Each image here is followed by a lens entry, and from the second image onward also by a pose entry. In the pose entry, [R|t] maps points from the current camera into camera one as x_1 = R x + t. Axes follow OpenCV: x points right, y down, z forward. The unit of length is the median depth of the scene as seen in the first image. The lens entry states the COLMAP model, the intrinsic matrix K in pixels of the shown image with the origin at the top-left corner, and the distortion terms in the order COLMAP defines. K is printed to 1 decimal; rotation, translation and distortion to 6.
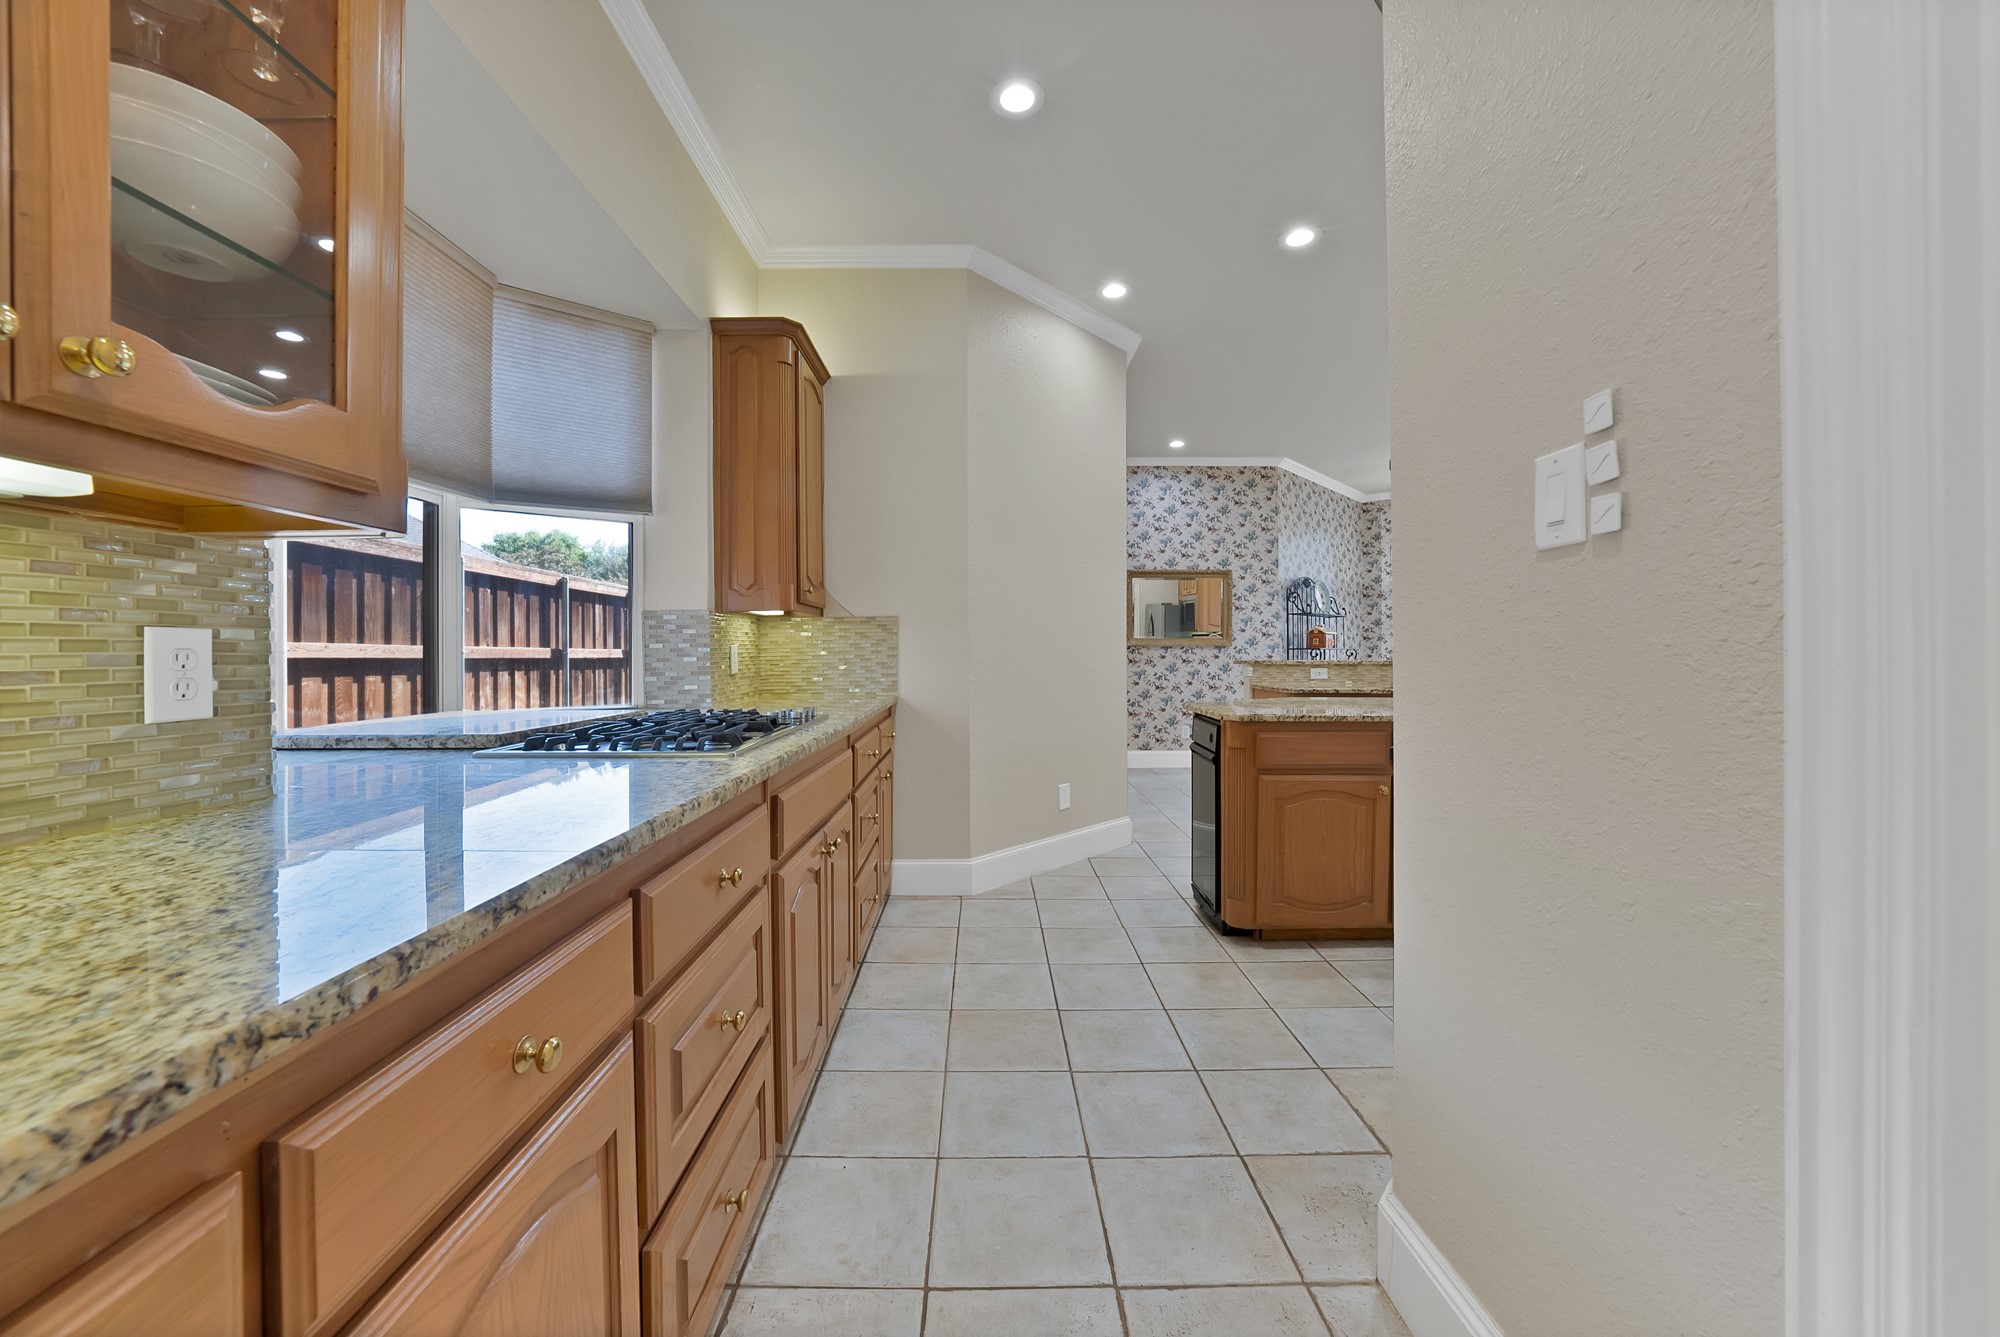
lens RADIAL K [[739.1, 0, 992.6], [0, 739.1, 649.2], [0, 0, 1]] dist [-0.016913, 0.002371]
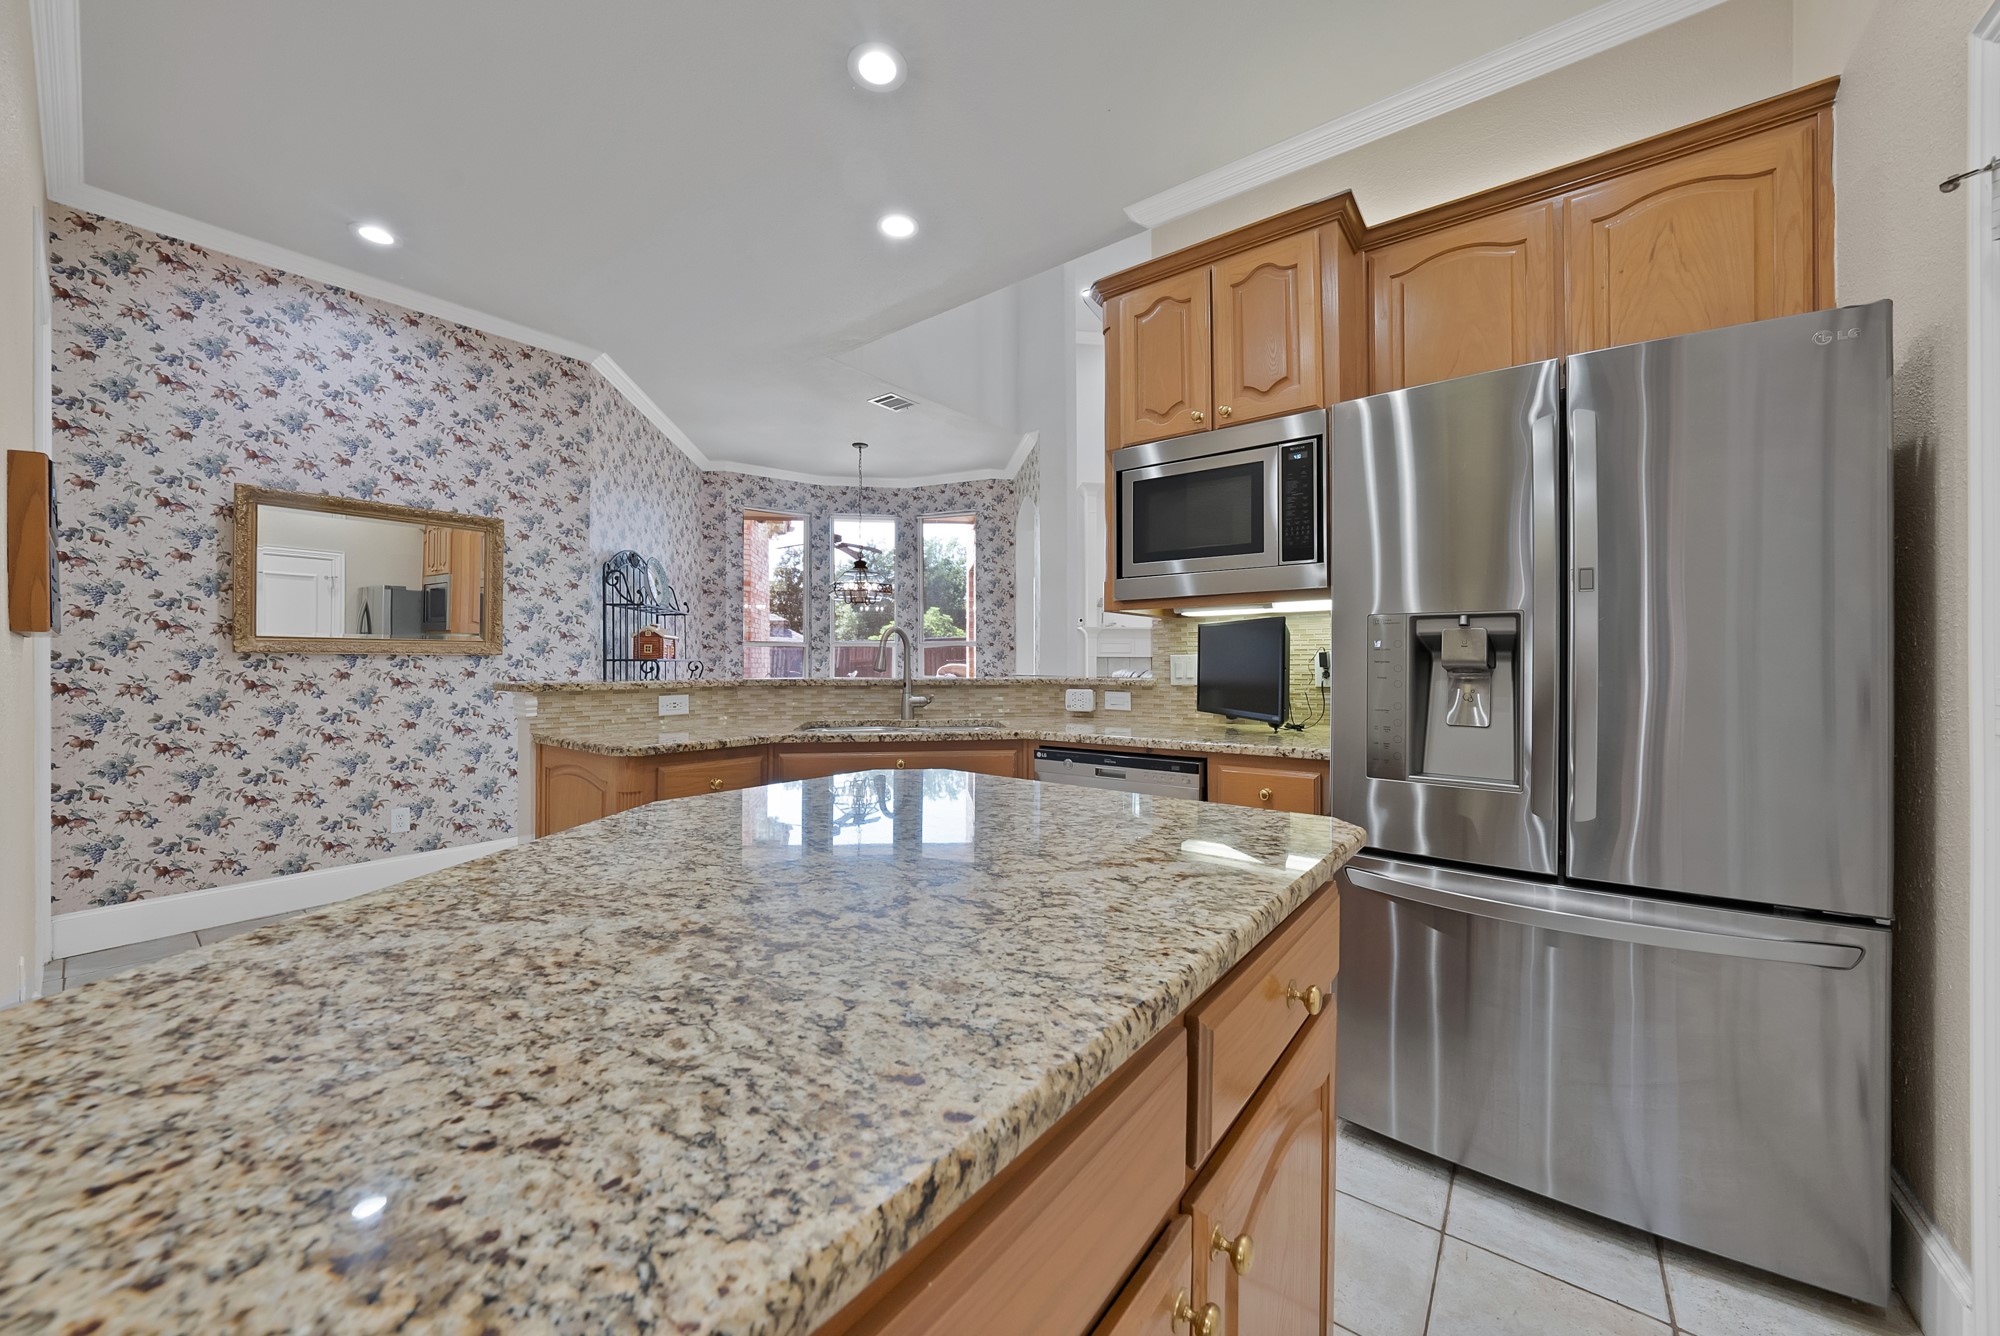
lens RADIAL K [[739.1, 0, 987.5], [0, 739.1, 657.3], [0, 0, 1]] dist [-0.016913, 0.002371]
pose [[0.638895, 0.007997, 0.769253, 0.129102], [-0.003159, 0.999965, -0.007772, 0.000903], [-0.769288, 0.002535, 0.638898, 0.354041]]
